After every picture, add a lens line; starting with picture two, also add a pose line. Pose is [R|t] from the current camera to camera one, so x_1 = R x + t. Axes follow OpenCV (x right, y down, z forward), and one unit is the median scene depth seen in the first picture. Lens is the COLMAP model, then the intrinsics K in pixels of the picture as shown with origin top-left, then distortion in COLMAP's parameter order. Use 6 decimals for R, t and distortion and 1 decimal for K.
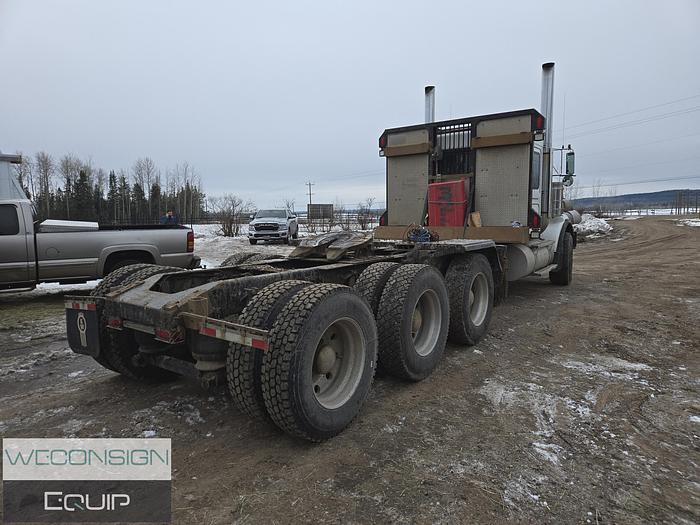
lens RADIAL K [[463.5, 0, 352.4], [0, 463.5, 258.1], [0, 0, 1]] dist [0.073320, -0.063904]
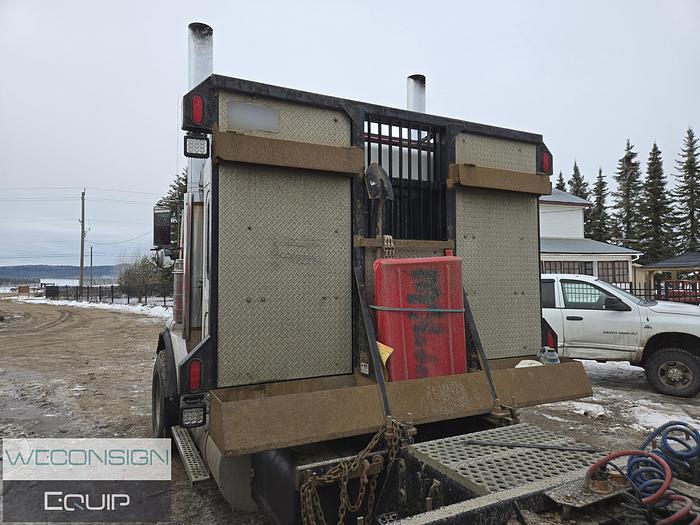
lens RADIAL K [[463.5, 0, 352.4], [0, 463.5, 258.1], [0, 0, 1]] dist [0.073320, -0.063904]
pose [[0.468306, 0.048840, 0.882216, -0.258756], [0.081465, 0.991831, -0.098153, -0.194881], [-0.879803, 0.117835, 0.460502, 1.315205]]
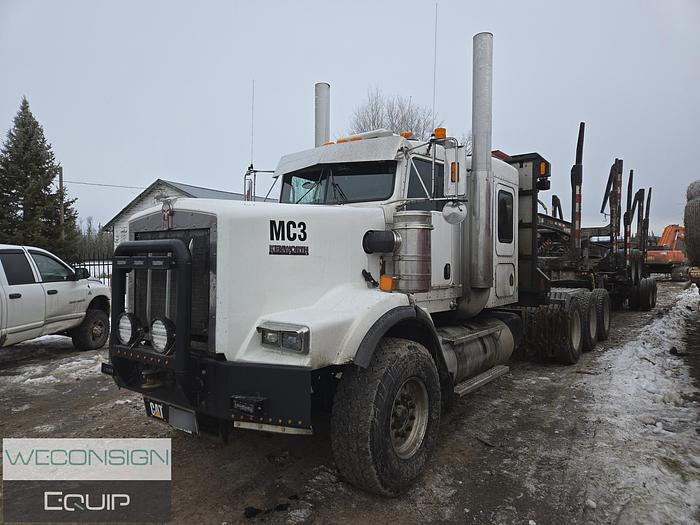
lens RADIAL K [[463.5, 0, 352.4], [0, 463.5, 258.1], [0, 0, 1]] dist [0.073320, -0.063904]
pose [[-0.999133, 0.015340, 0.038709, 0.527458], [0.018966, 0.995287, 0.095103, -0.316531], [-0.037068, 0.095755, -0.994715, 2.857888]]
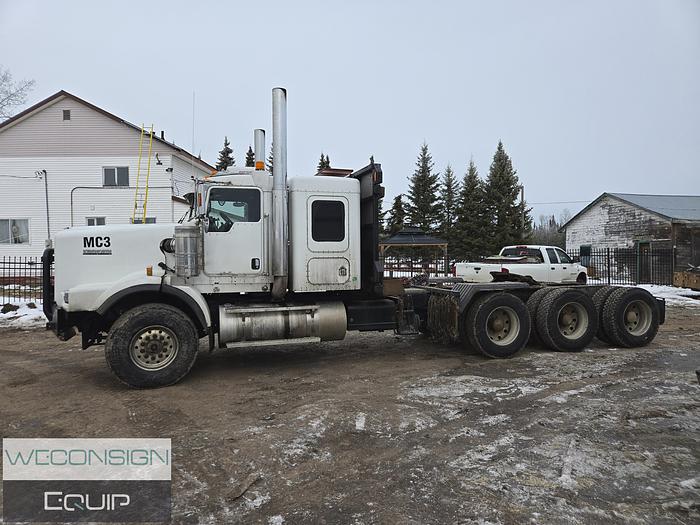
lens RADIAL K [[457.1, 0, 342.2], [0, 457.1, 261.1], [0, 0, 1]] dist [0.071195, -0.058109]
pose [[-0.791380, 0.013391, 0.611178, -0.612398], [0.082285, 0.992995, 0.084789, -0.295379], [-0.605761, 0.117391, -0.786939, 2.797028]]
